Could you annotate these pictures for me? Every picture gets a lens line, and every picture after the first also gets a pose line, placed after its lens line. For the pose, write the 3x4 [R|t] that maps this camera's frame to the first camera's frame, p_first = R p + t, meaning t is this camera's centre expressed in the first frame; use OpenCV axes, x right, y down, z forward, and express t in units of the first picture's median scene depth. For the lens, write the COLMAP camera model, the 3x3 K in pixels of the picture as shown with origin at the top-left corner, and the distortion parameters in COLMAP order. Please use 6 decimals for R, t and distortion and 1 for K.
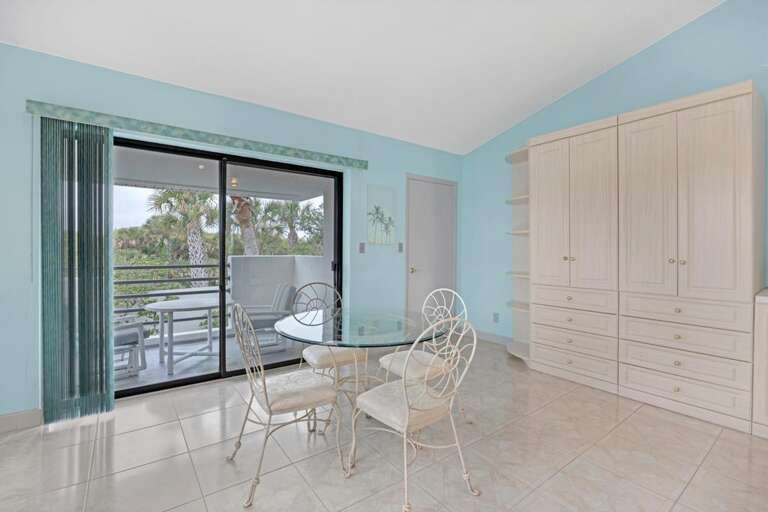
lens RADIAL K [[343.3, 0, 387.5], [0, 343.3, 256.0], [0, 0, 1]] dist [-0.015107, 0.000059]
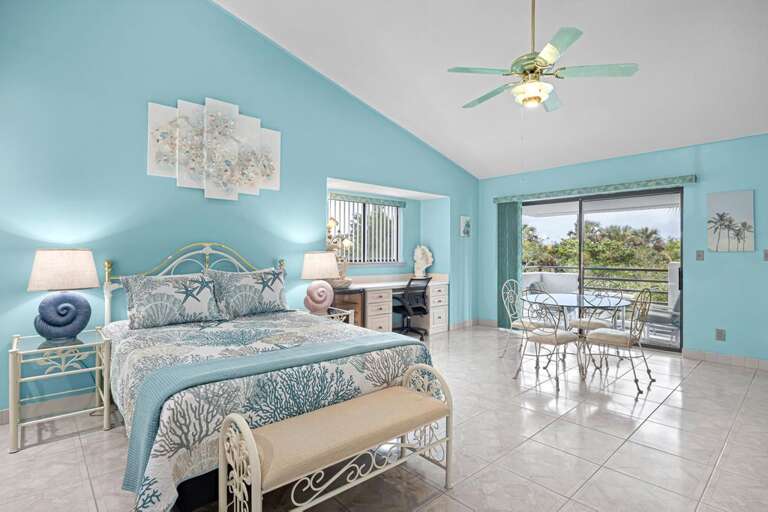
lens RADIAL K [[387.2, 0, 377.7], [0, 387.2, 251.9], [0, 0, 1]] dist [-0.005774, -0.002795]
pose [[0.060592, -0.004328, -0.998153, 1.012578], [-0.033867, 0.999406, -0.006389, 0.006662], [0.997588, 0.034192, 0.060409, -0.048228]]
